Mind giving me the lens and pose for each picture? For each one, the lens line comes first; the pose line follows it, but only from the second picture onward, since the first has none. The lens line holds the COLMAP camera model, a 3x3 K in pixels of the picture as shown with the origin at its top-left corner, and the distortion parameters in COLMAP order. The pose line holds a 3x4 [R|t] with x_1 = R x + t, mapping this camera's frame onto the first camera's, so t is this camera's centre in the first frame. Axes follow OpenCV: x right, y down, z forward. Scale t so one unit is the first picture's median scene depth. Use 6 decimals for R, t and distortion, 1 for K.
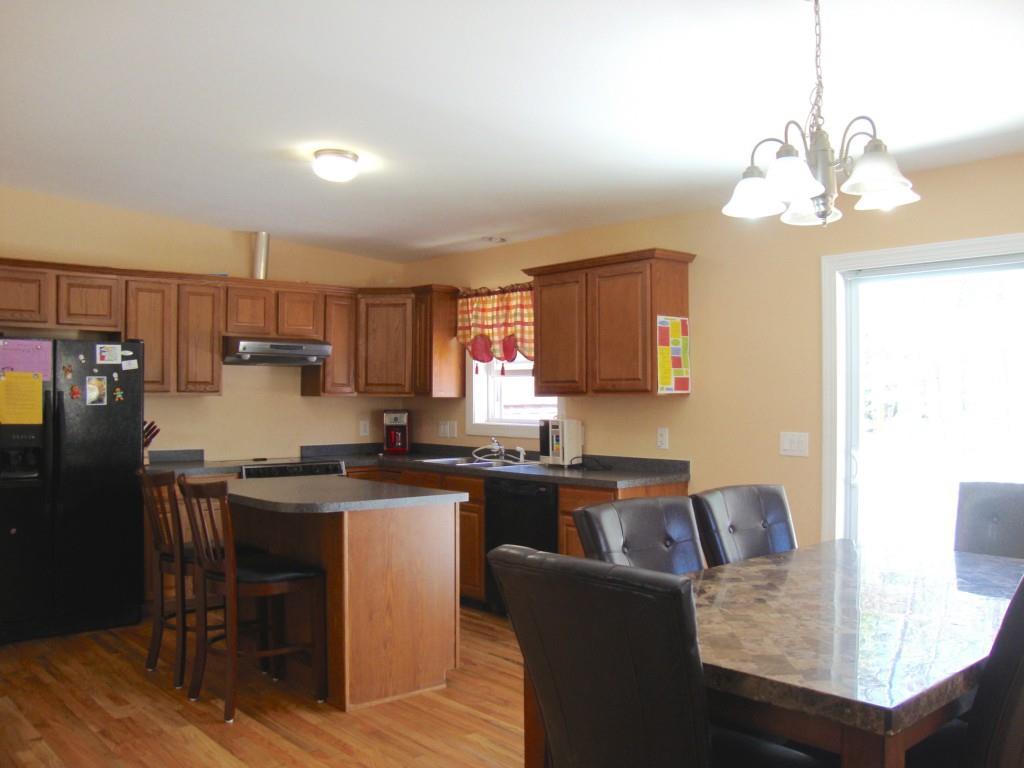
lens RADIAL K [[918.7, 0, 510.9], [0, 918.7, 384.9], [0, 0, 1]] dist [-0.159349, 0.122093]
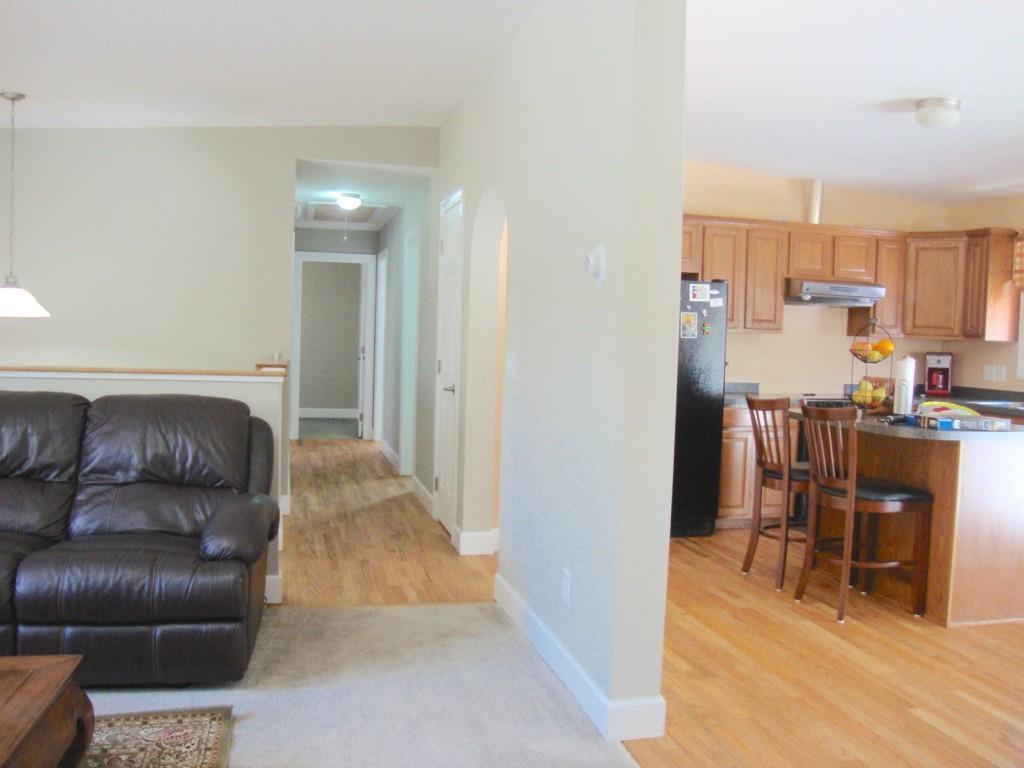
lens RADIAL K [[918.7, 0, 509.8], [0, 918.7, 380.6], [0, 0, 1]] dist [-0.159349, 0.122093]
pose [[0.892605, 0.042295, -0.448852, -0.122426], [-0.018249, 0.998163, 0.057764, 0.011702], [0.450470, -0.043370, 0.891737, -0.107578]]
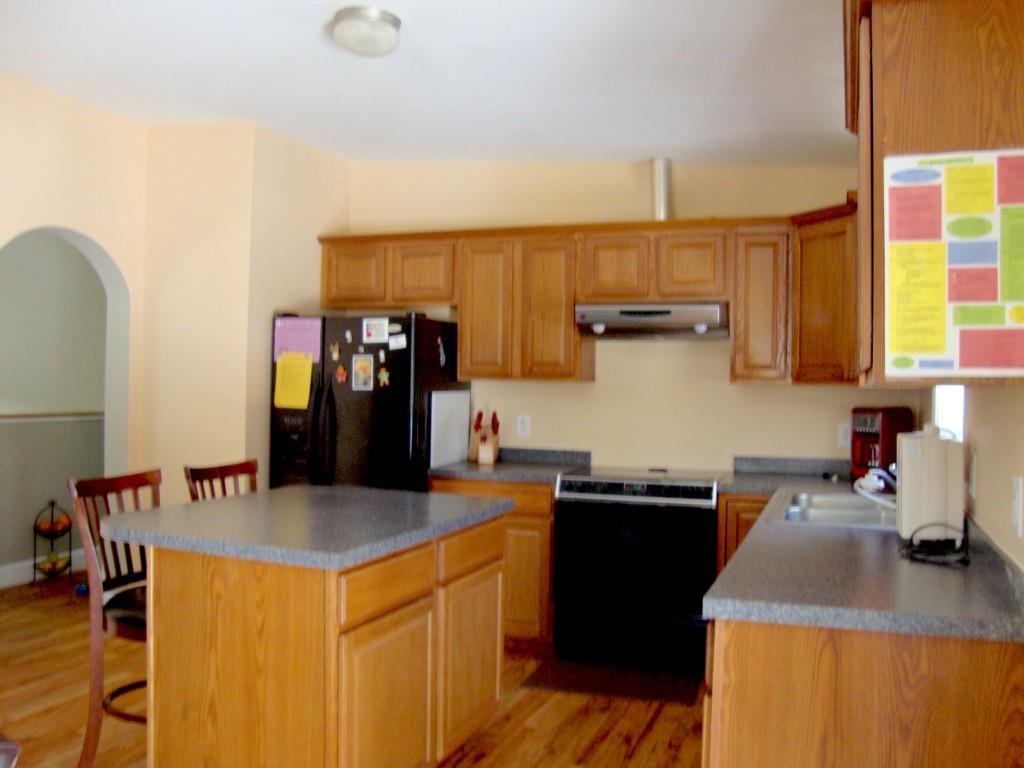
lens RADIAL K [[918.7, 0, 510.8], [0, 918.7, 382.8], [0, 0, 1]] dist [-0.159349, 0.122093]
pose [[0.463197, 0.007155, -0.886227, 0.335657], [-0.003937, 0.999974, 0.006016, 0.008978], [0.886247, 0.000702, 0.463213, 0.592142]]
